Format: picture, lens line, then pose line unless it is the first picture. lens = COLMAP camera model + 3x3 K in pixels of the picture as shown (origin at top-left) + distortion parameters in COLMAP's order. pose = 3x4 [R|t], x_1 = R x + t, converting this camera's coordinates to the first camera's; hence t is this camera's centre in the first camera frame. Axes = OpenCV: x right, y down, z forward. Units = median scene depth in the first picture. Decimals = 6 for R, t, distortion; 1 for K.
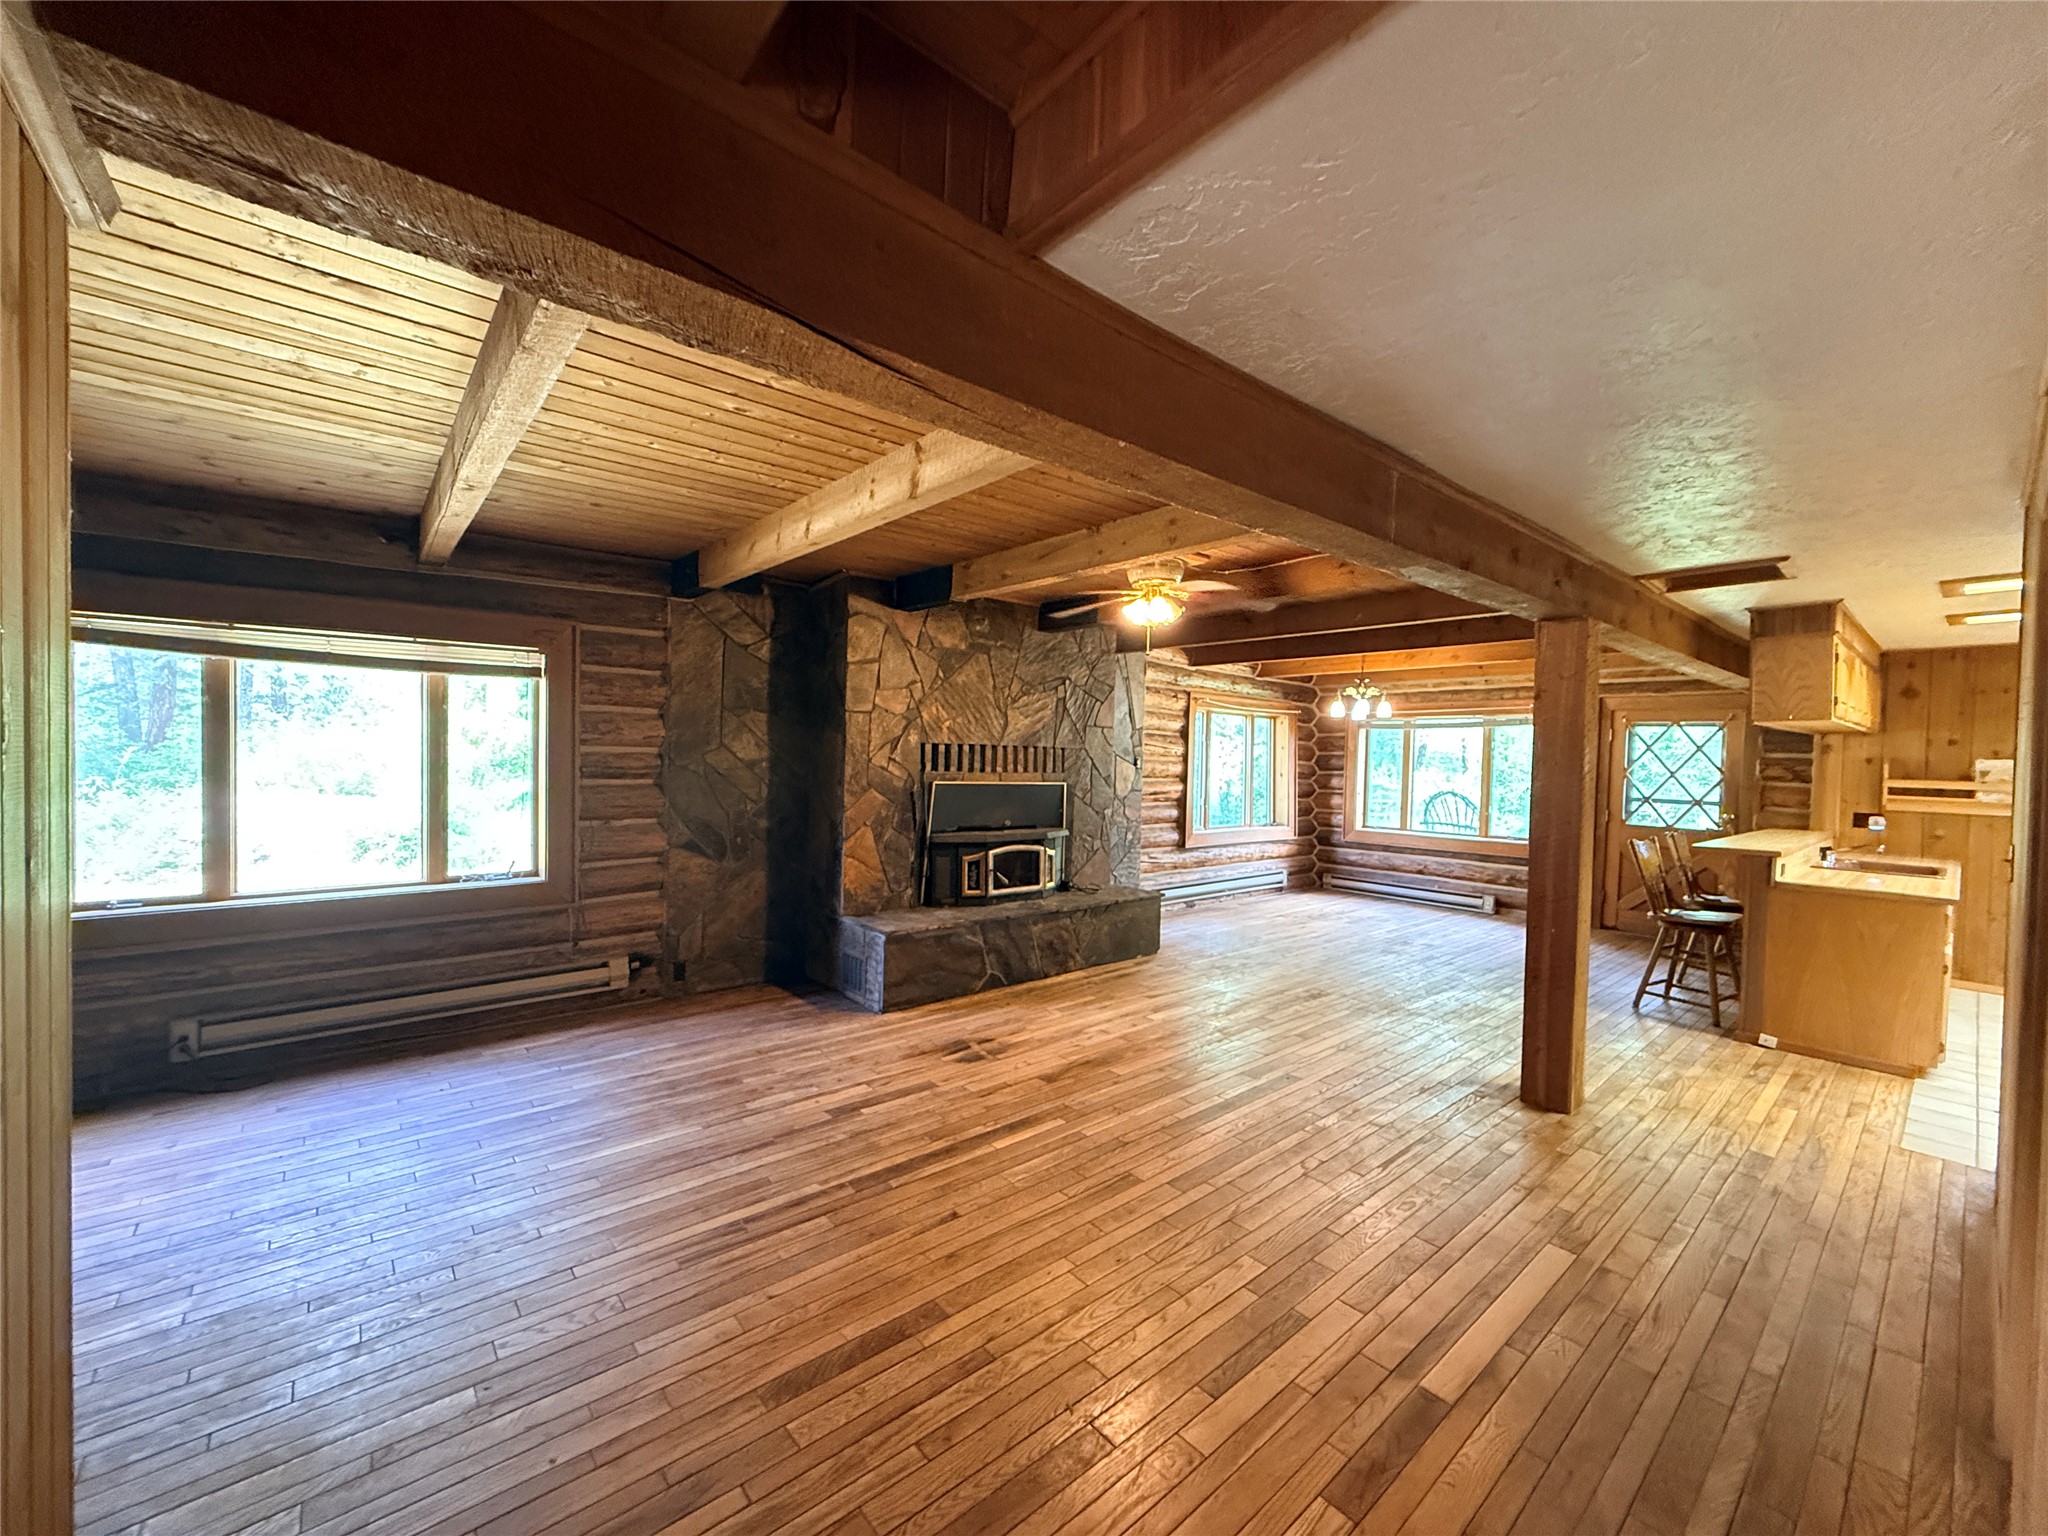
lens RADIAL K [[811.9, 0, 1019.8], [0, 811.9, 773.0], [0, 0, 1]] dist [-0.000510, 0.000073]
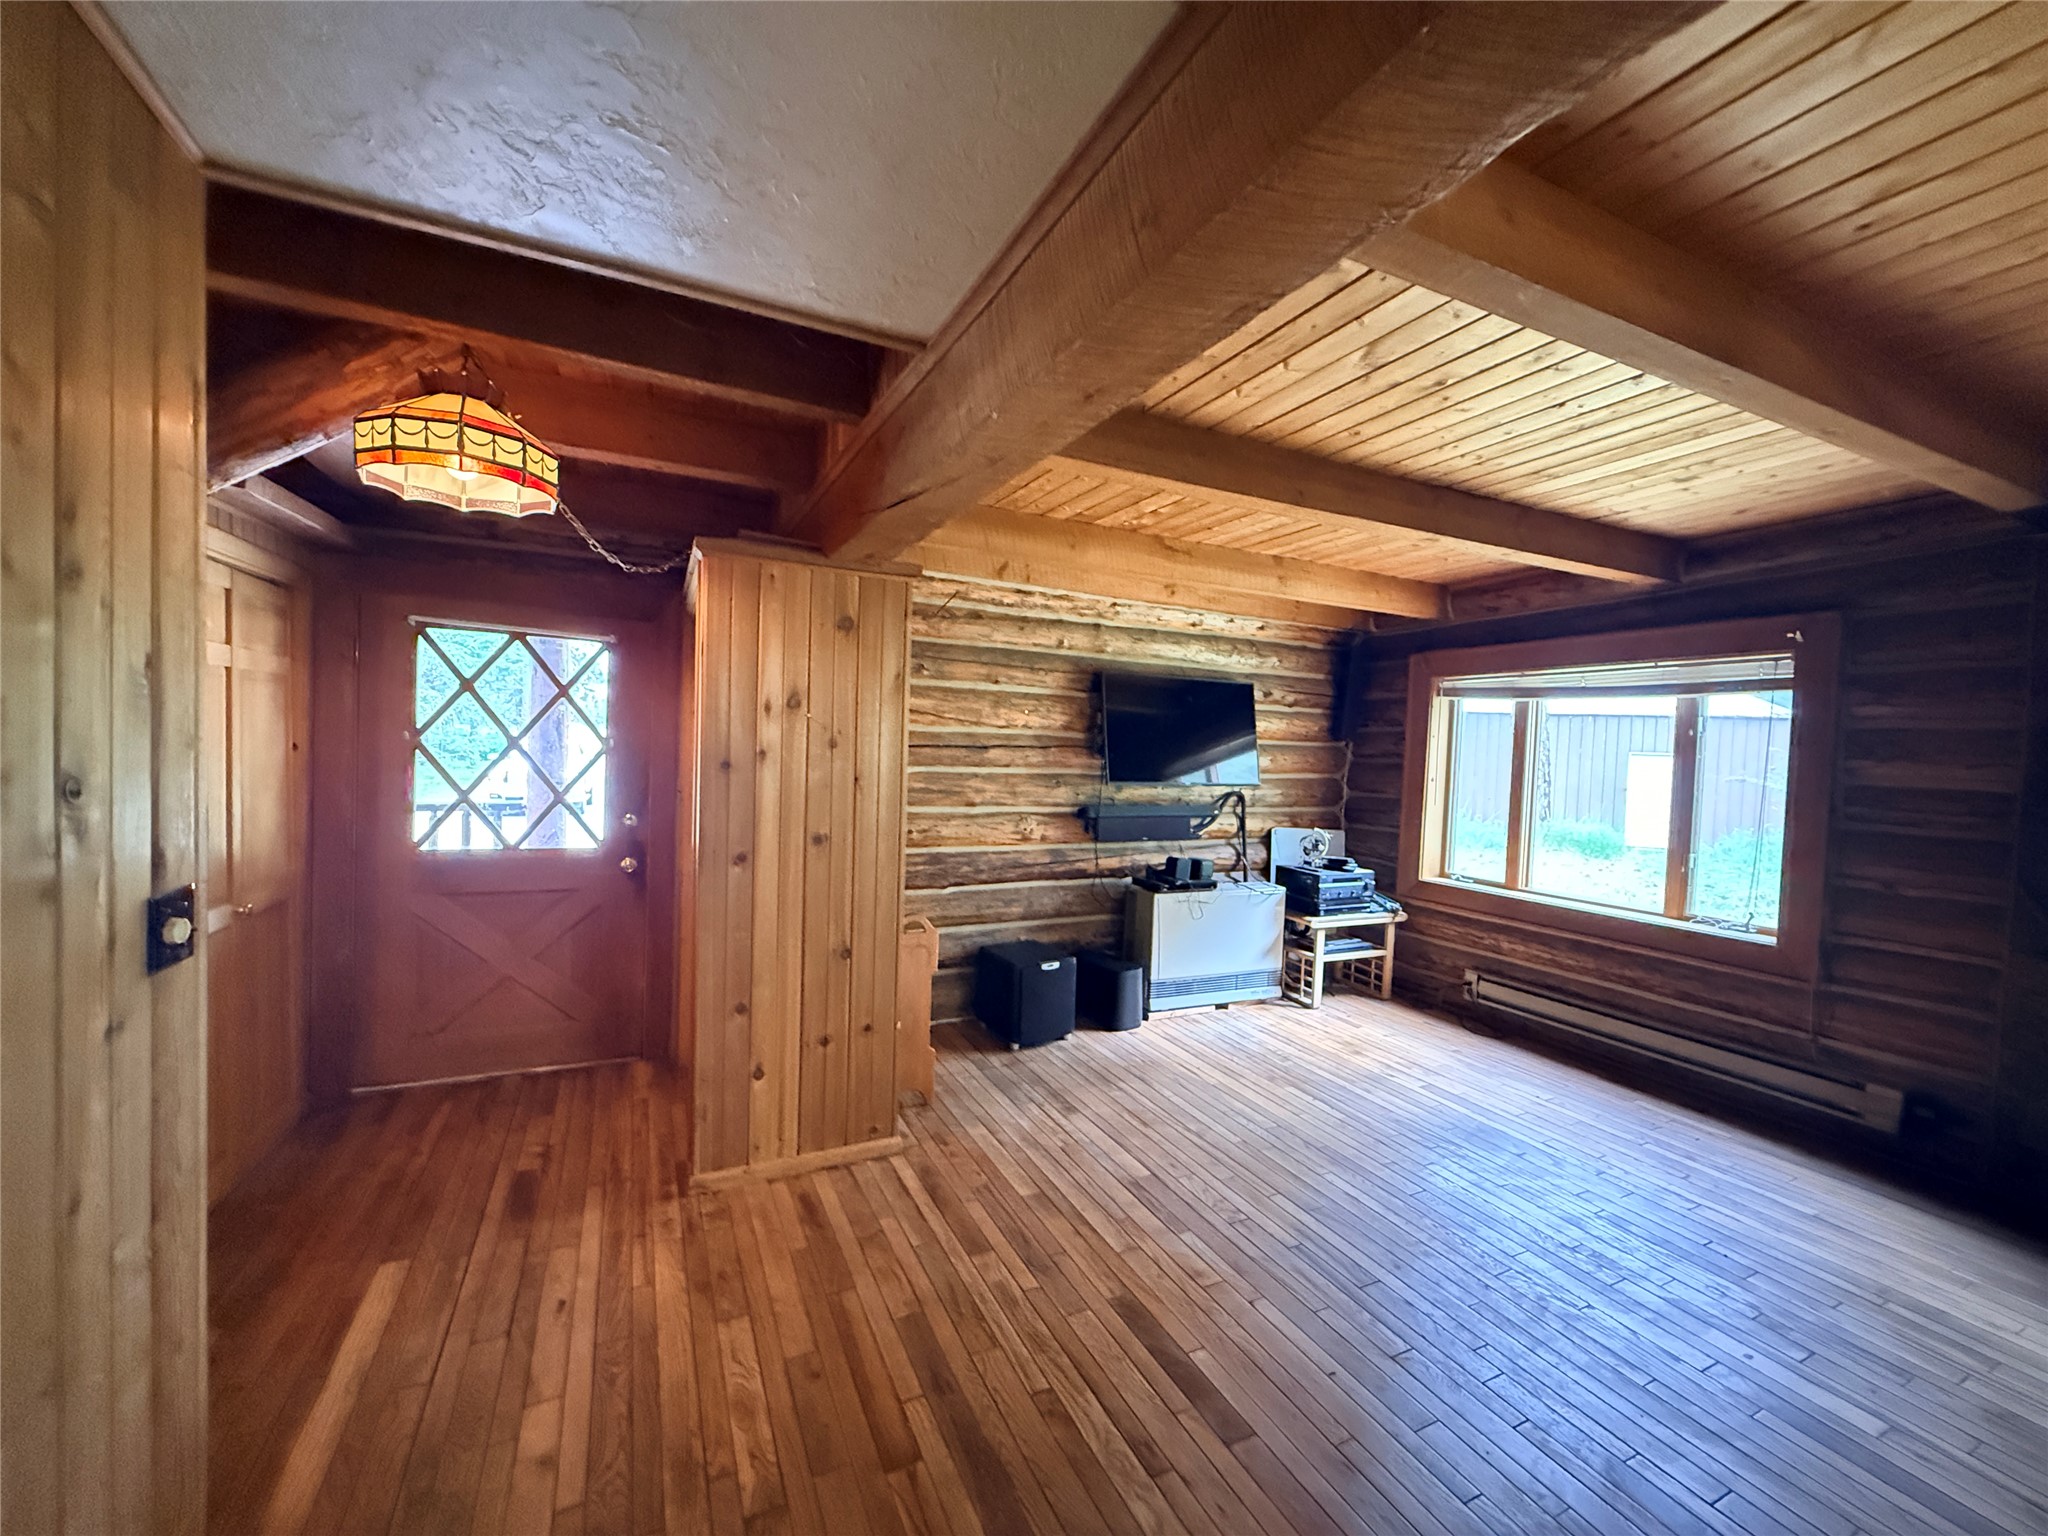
lens RADIAL K [[811.9, 0, 1022.8], [0, 811.9, 776.2], [0, 0, 1]] dist [-0.000510, 0.000073]
pose [[-0.252331, 0.012591, -0.967559, 0.336722], [-0.062877, 0.997589, 0.029379, -0.007952], [0.965596, 0.068250, -0.250931, 0.430739]]
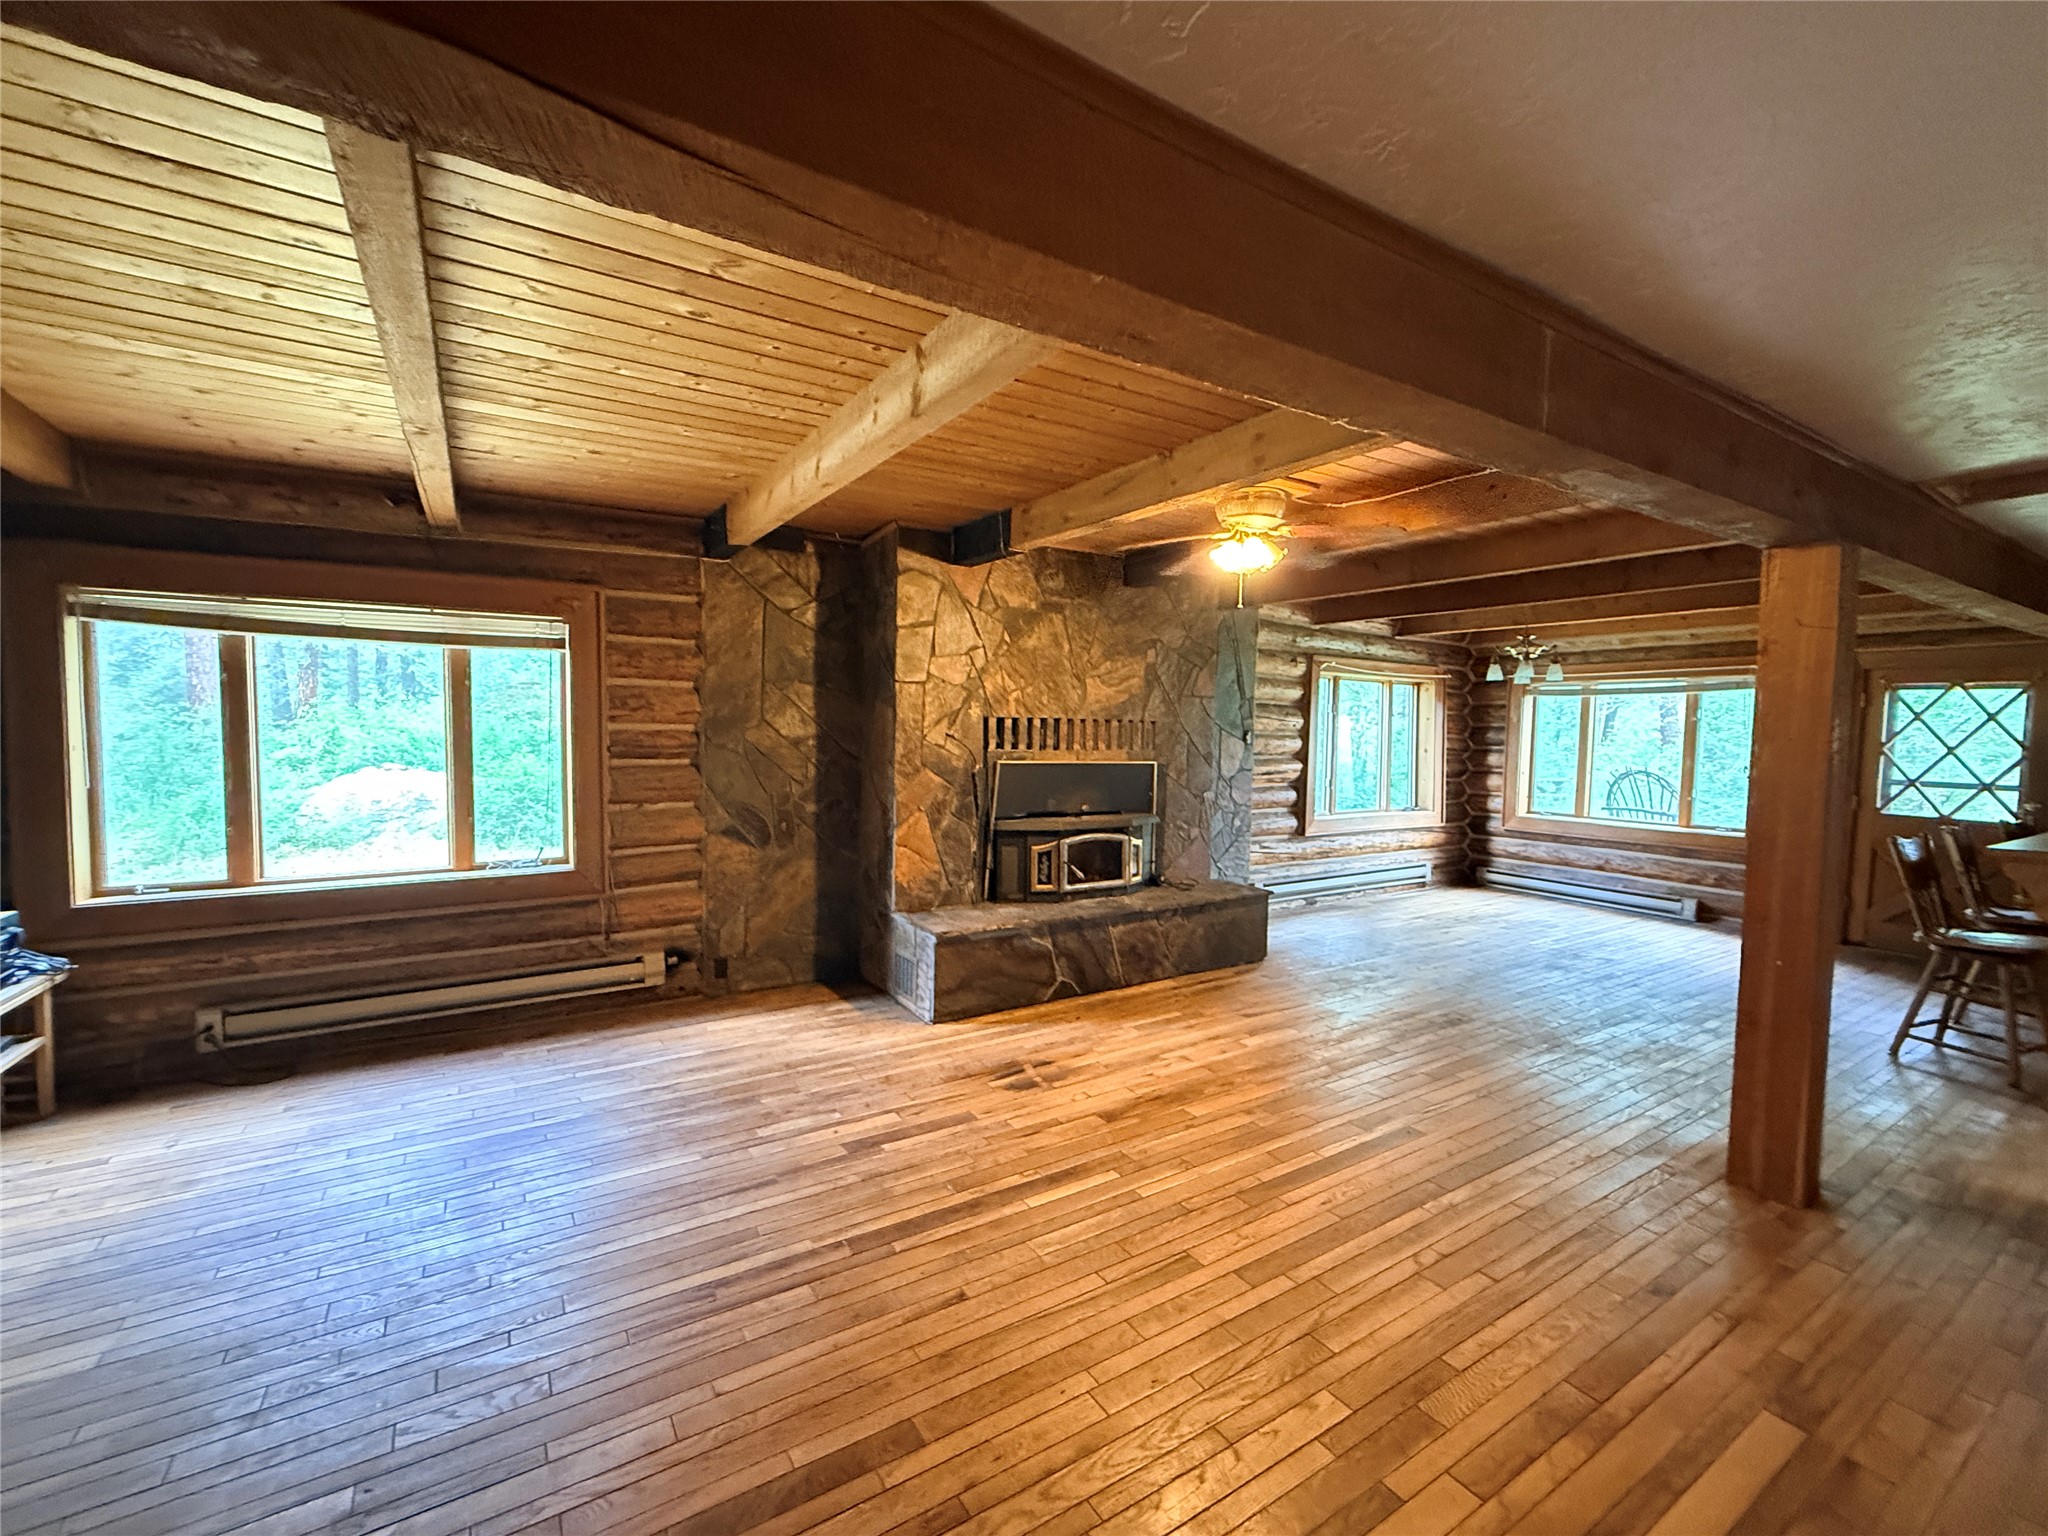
lens RADIAL K [[861.0, 0, 1024.3], [0, 861.0, 772.4], [0, 0, 1]] dist [0.000530, -0.000934]
pose [[0.990562, 0.002044, -0.137051, 0.054829], [0.002012, 0.999564, 0.029448, -0.004988], [0.137052, -0.029446, 0.990126, 0.089616]]
